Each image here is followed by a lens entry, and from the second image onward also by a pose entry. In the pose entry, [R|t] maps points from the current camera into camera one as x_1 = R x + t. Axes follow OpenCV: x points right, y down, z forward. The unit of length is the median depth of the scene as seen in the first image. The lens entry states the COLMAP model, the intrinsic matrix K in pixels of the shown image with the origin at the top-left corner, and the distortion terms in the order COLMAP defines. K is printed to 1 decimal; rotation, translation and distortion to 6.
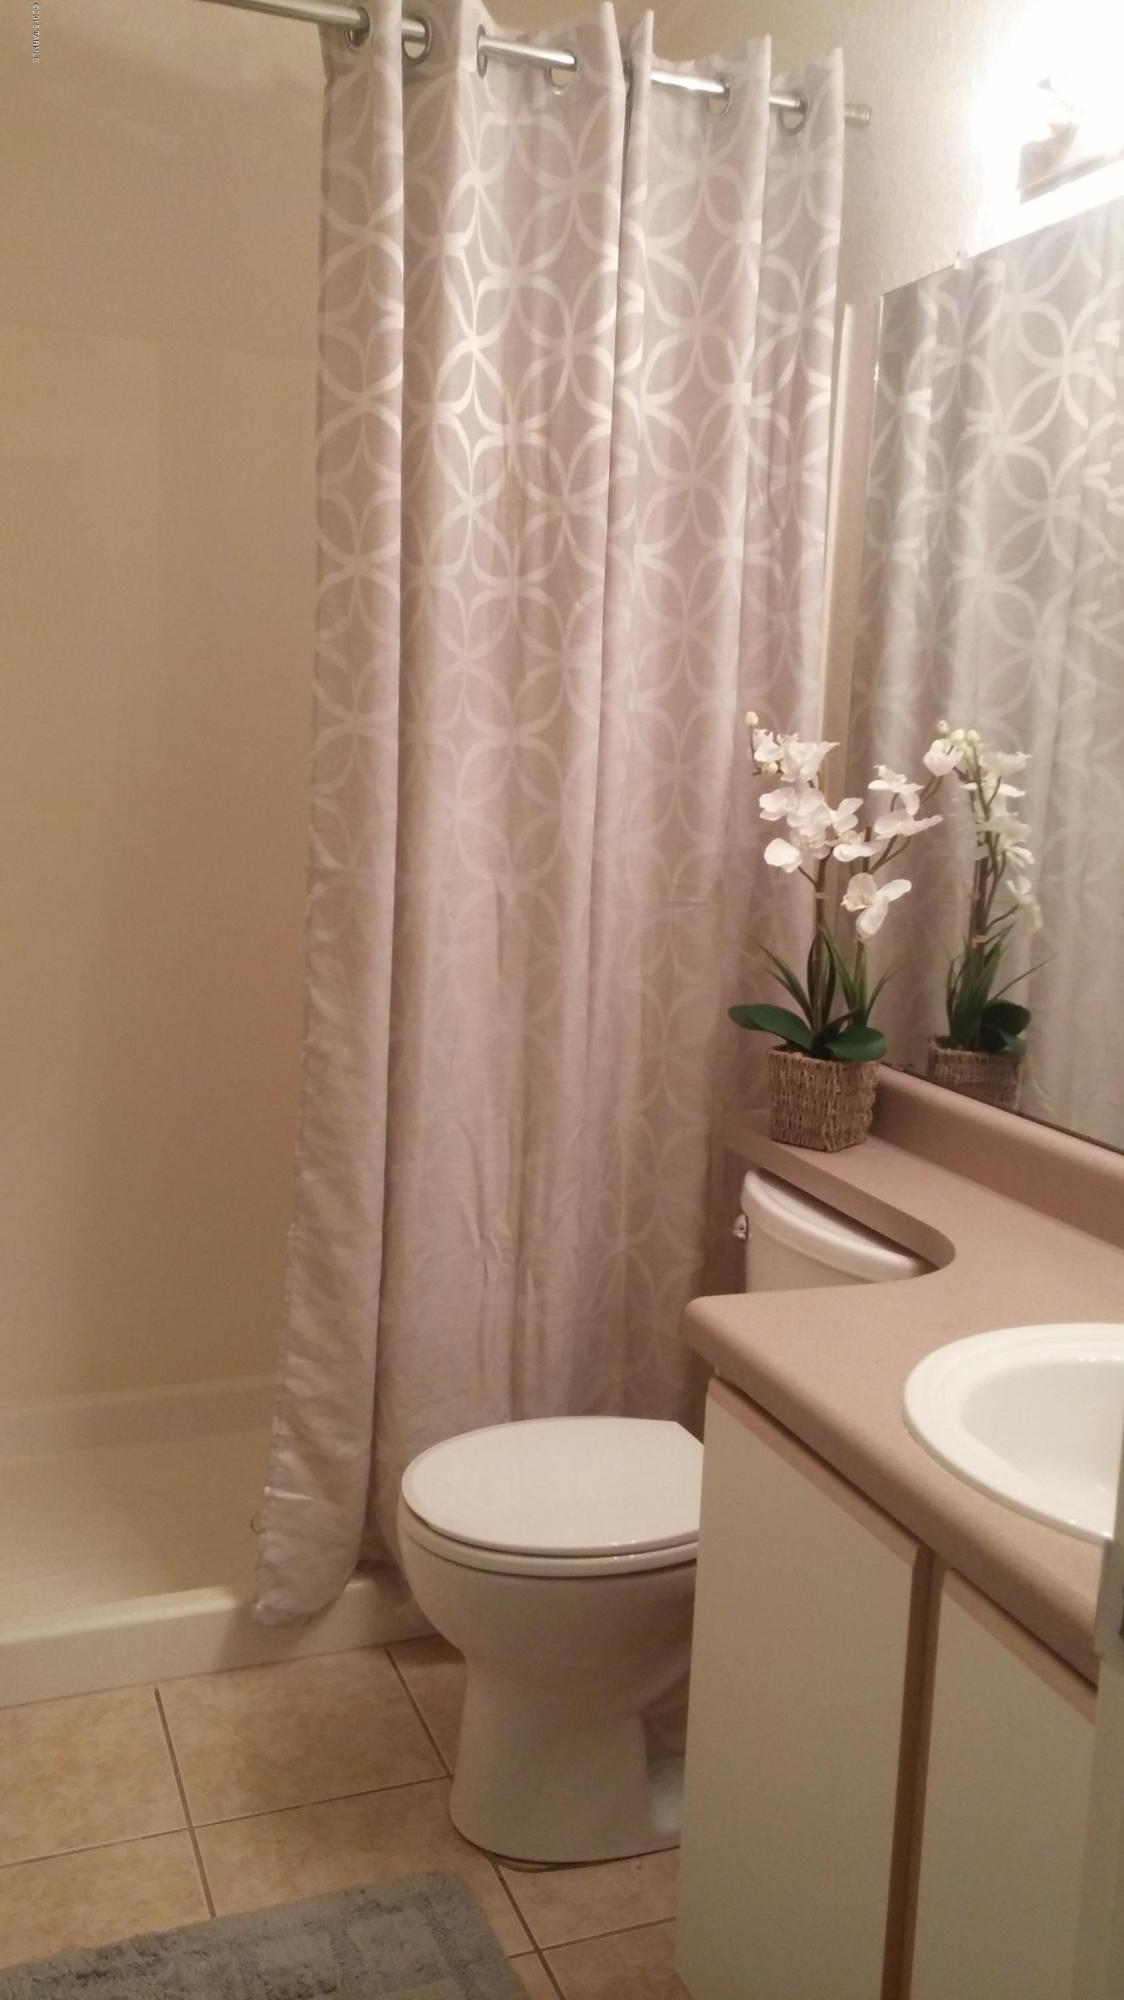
lens RADIAL K [[1544.5, 0, 562.0], [0, 1544.5, 1000.0], [0, 0, 1]] dist [-0.019805, -0.002761]
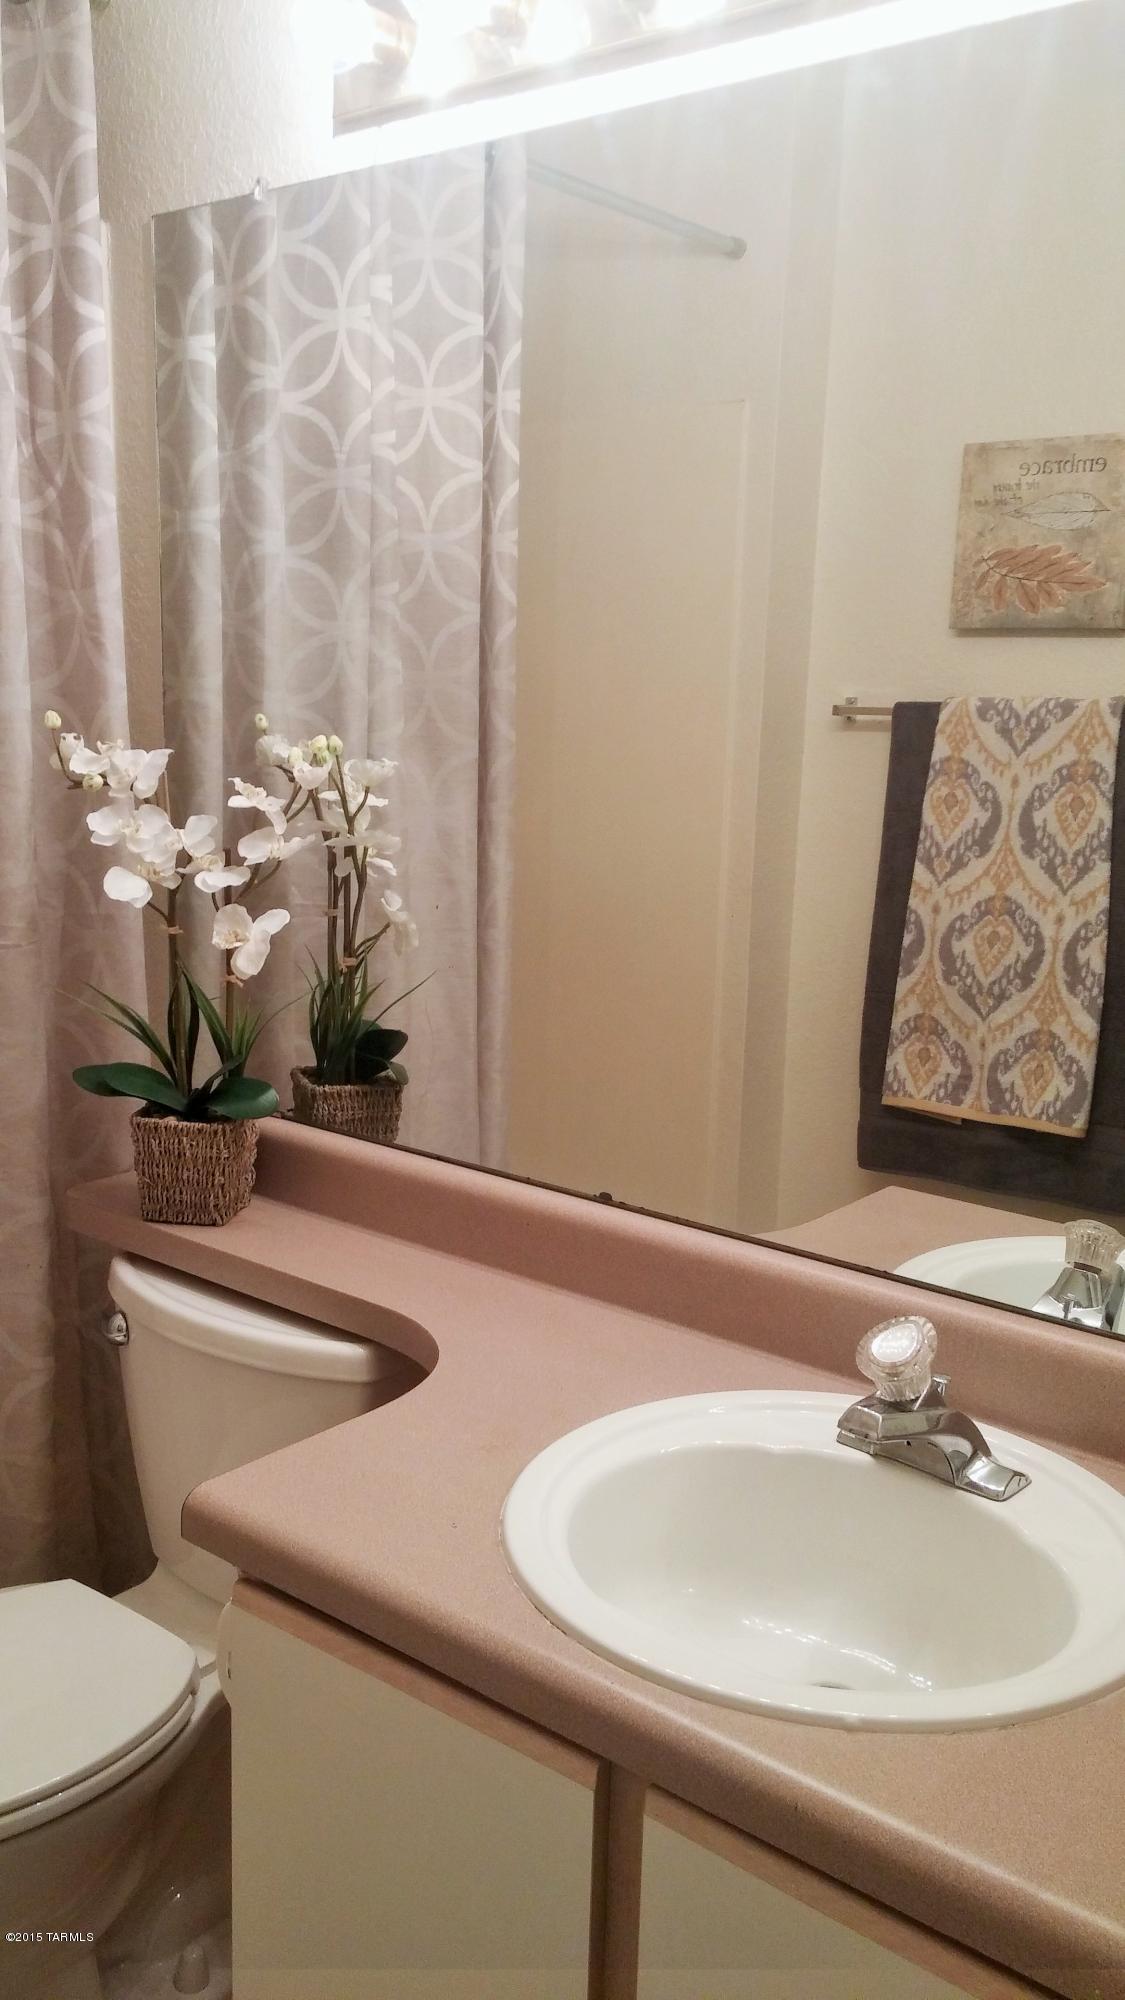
lens RADIAL K [[1592.7, 0, 562.5], [0, 1592.7, 1000.0], [0, 0, 1]] dist [0.036927, -0.064575]
pose [[0.862076, -0.106939, 0.495368, -0.083323], [0.092373, 0.994265, 0.053886, -0.052976], [-0.498290, -0.000695, 0.867010, 0.115363]]
